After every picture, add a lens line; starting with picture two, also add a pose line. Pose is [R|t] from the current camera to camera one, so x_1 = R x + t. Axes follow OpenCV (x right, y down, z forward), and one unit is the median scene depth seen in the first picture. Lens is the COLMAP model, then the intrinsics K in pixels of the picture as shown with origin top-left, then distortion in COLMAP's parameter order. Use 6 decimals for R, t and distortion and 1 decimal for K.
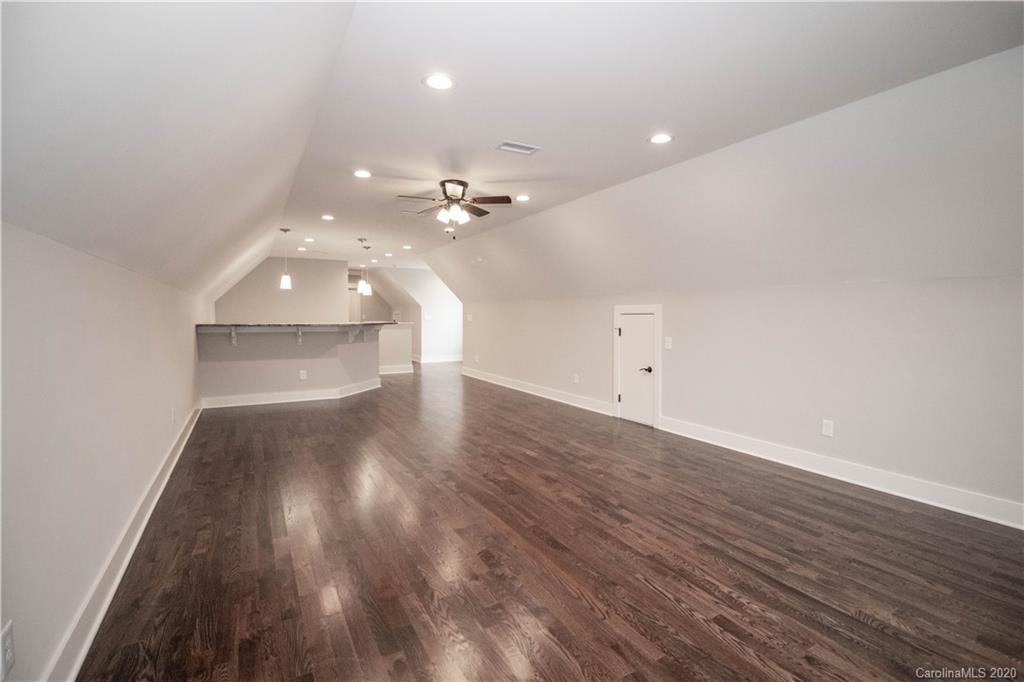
lens RADIAL K [[479.4, 0, 513.6], [0, 479.4, 334.5], [0, 0, 1]] dist [0.000933, 0.000203]
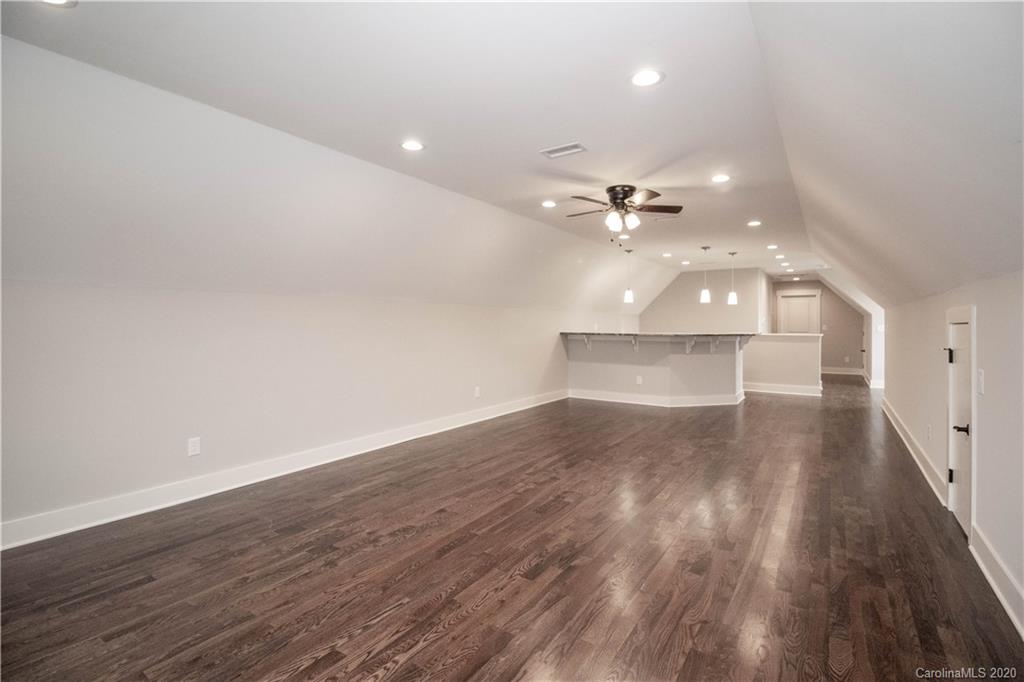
lens RADIAL K [[473.6, 0, 509.8], [0, 473.6, 324.4], [0, 0, 1]] dist [-0.004170, -0.000584]
pose [[0.441069, -0.003967, -0.897464, 0.863951], [-0.033828, 0.999206, -0.021042, -0.021949], [0.896835, 0.039640, 0.440585, 0.540729]]
